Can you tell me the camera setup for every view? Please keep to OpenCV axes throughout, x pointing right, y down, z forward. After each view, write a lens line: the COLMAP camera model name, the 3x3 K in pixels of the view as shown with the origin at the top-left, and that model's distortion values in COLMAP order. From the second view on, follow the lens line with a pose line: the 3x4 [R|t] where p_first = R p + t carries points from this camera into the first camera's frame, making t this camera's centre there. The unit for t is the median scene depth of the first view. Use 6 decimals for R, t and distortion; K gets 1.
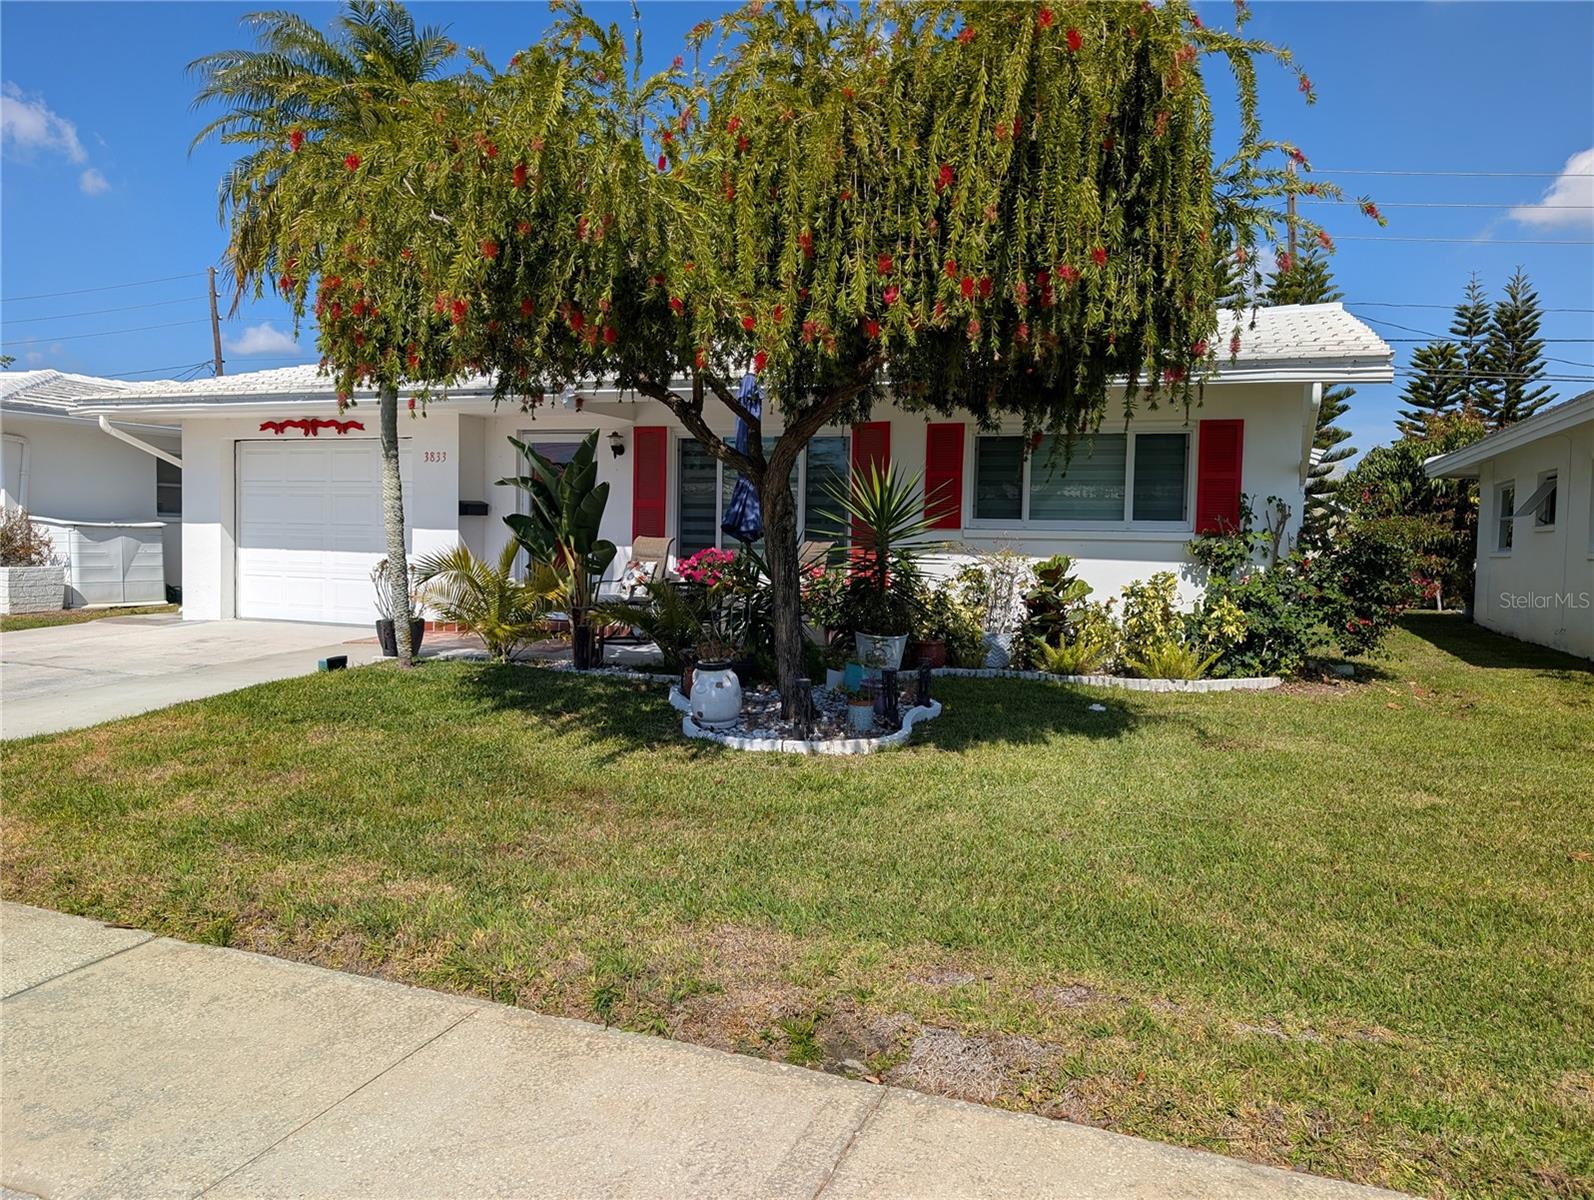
lens RADIAL K [[1138.4, 0, 803.9], [0, 1138.4, 603.0], [0, 0, 1]] dist [0.008985, -0.004091]
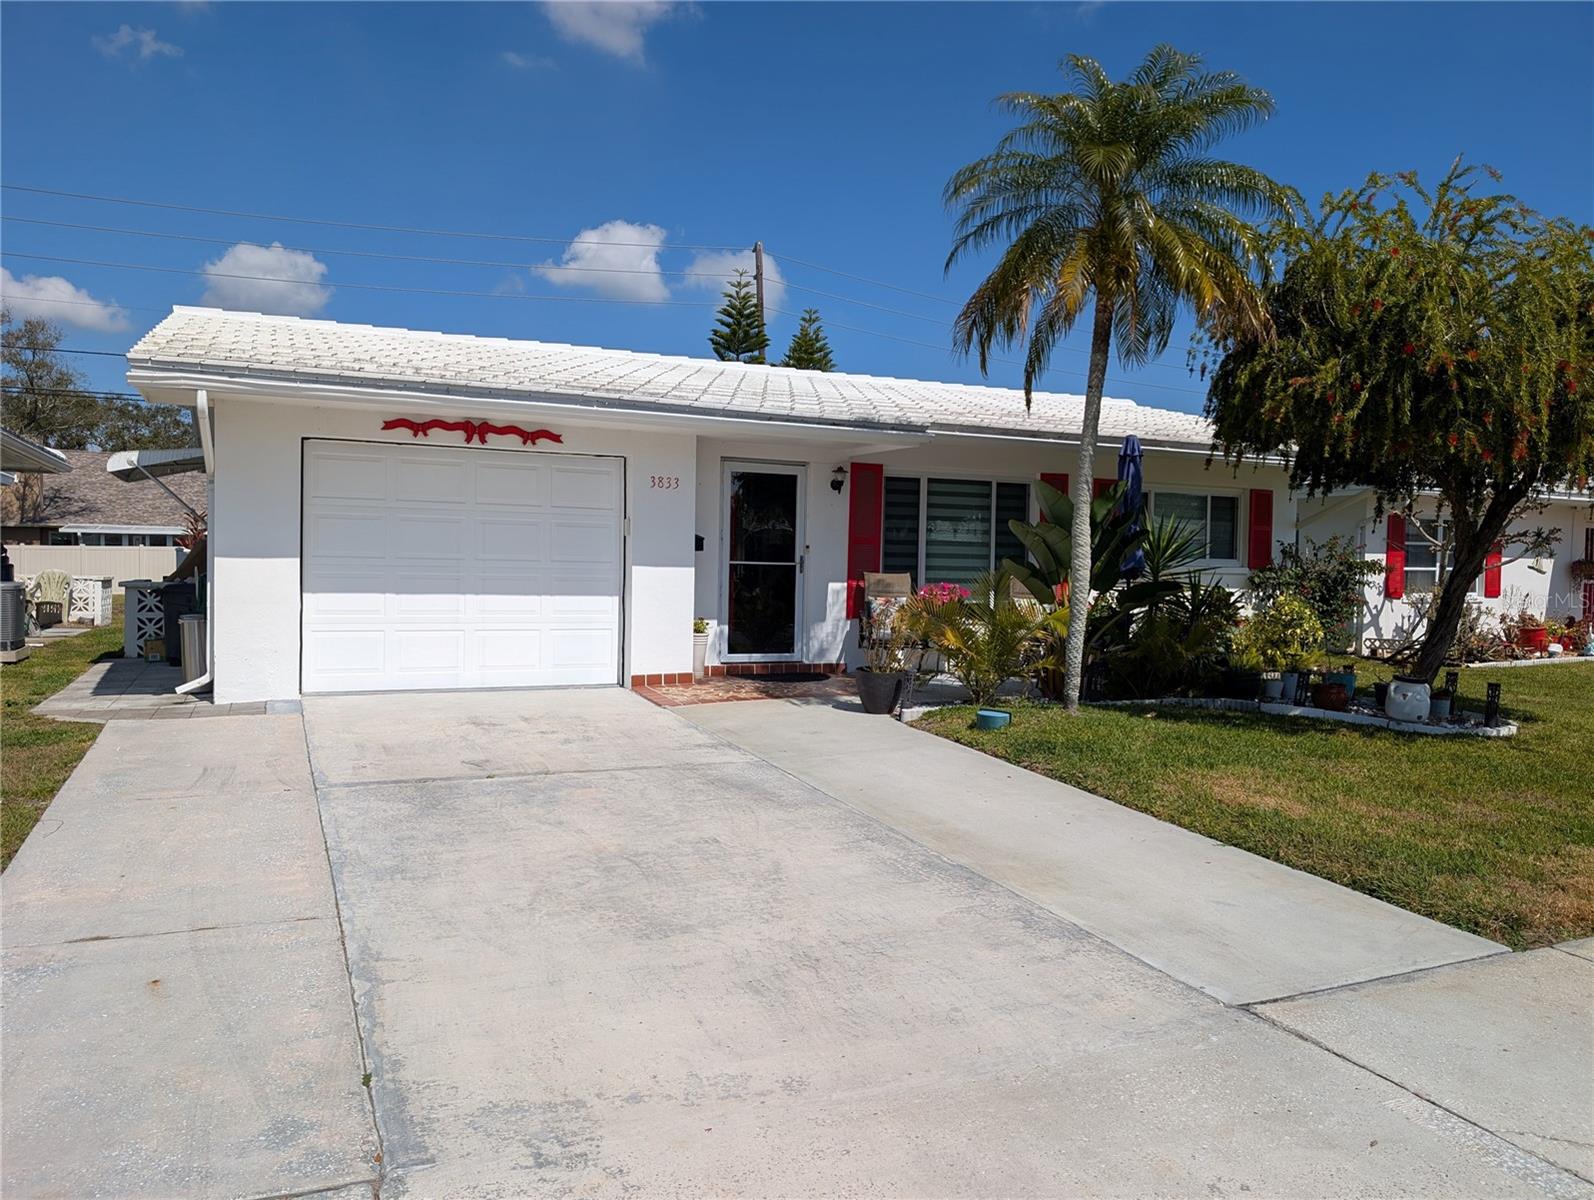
lens RADIAL K [[1166.9, 0, 799.1], [0, 1166.9, 601.7], [0, 0, 1]] dist [0.007678, -0.000670]
pose [[0.647121, -0.034277, 0.761616, -0.885663], [0.044330, 0.998990, 0.007294, -0.037295], [-0.761097, 0.029042, 0.647988, 0.334087]]
